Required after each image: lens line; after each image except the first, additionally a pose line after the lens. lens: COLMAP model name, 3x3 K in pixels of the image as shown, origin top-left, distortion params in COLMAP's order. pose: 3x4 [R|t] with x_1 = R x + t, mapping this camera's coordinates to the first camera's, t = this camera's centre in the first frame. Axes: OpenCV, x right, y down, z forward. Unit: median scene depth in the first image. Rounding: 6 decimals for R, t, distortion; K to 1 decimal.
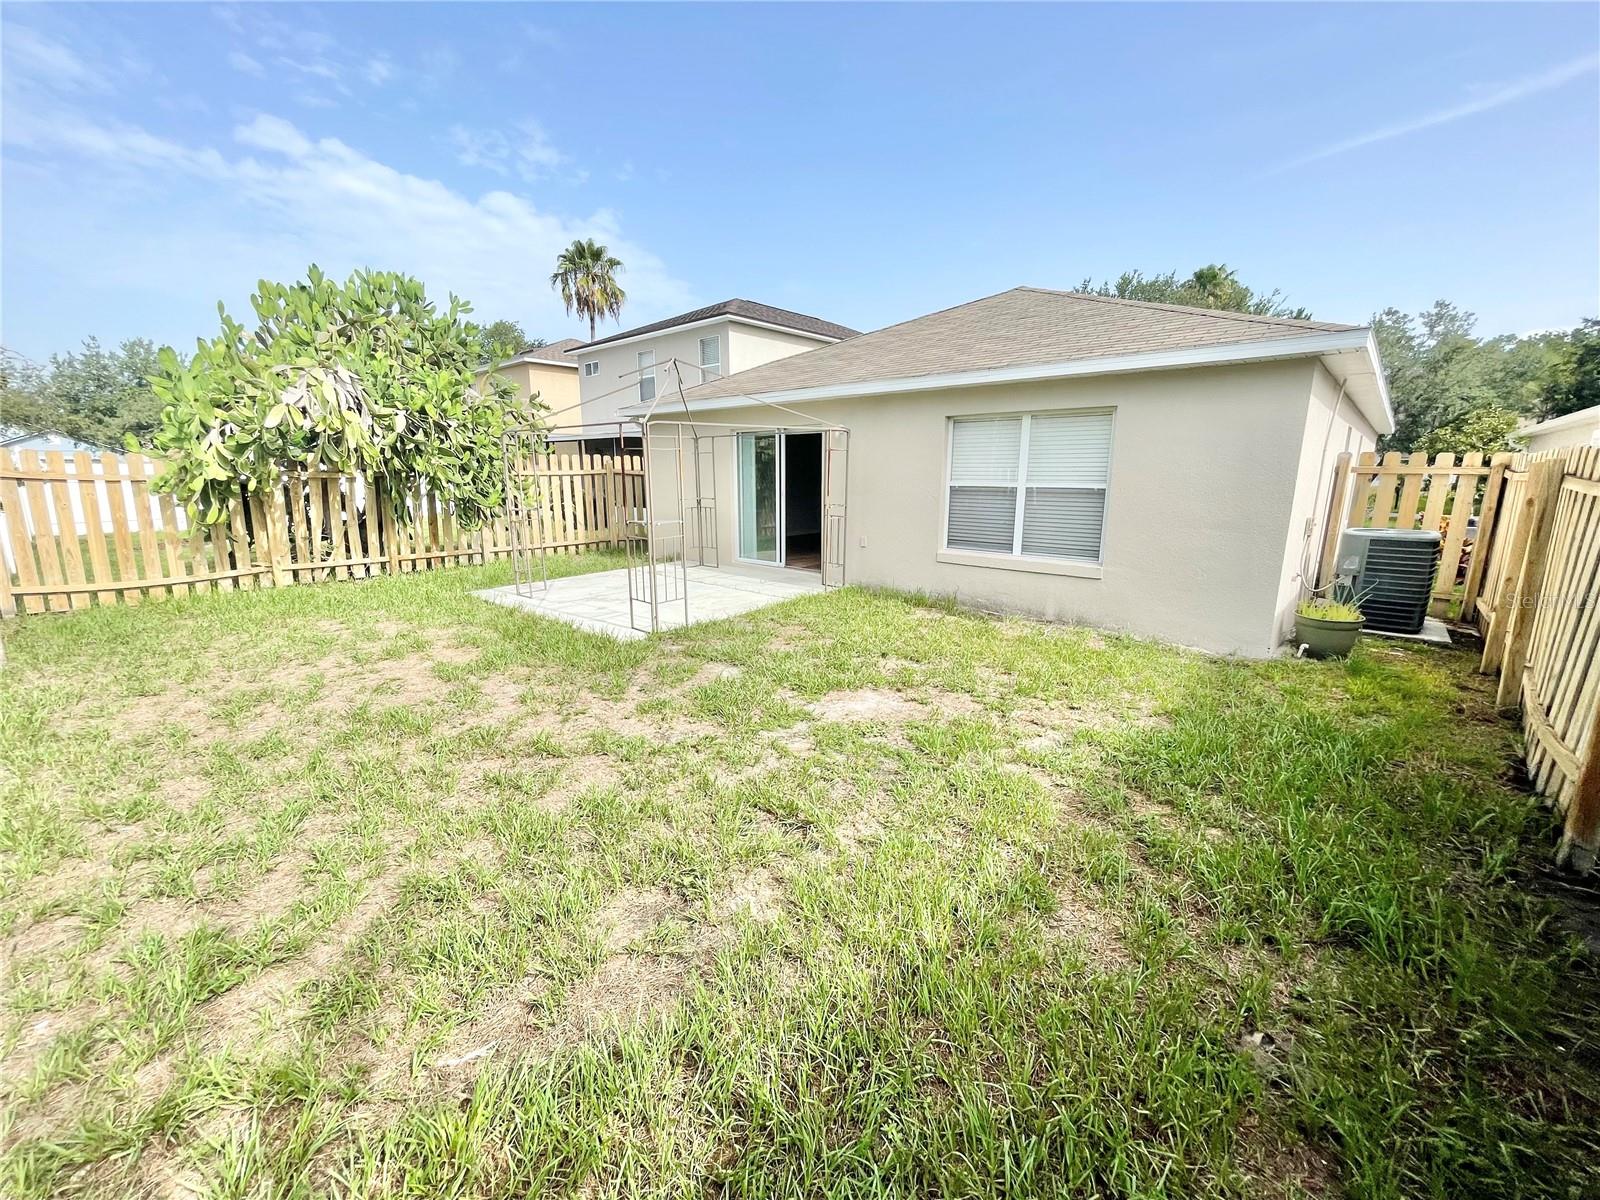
lens RADIAL K [[641.3, 0, 799.1], [0, 641.3, 600.7], [0, 0, 1]] dist [-0.003594, 0.001453]
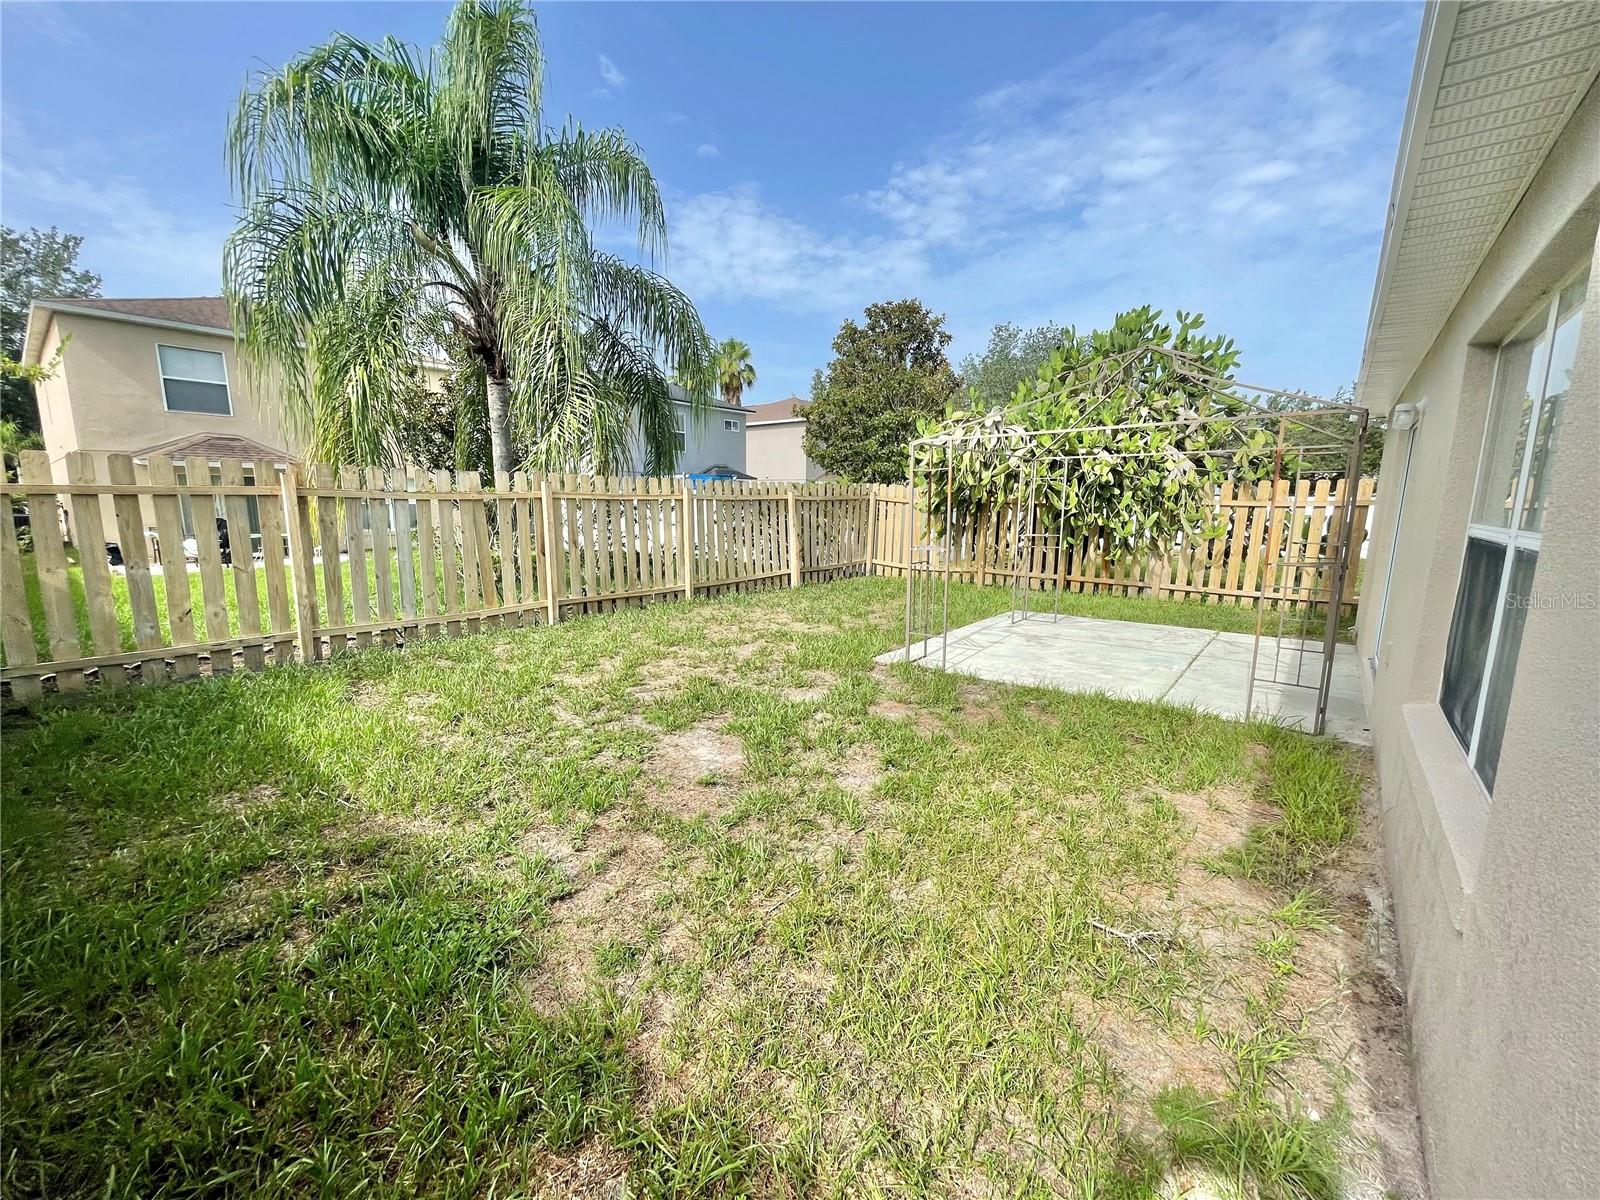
lens RADIAL K [[641.3, 0, 800.4], [0, 641.3, 600.4], [0, 0, 1]] dist [-0.003594, 0.001453]
pose [[0.049801, 0.155074, -0.986647, 0.576659], [-0.209384, 0.967541, 0.141502, -0.117315], [0.976564, 0.199541, 0.080654, 0.626377]]
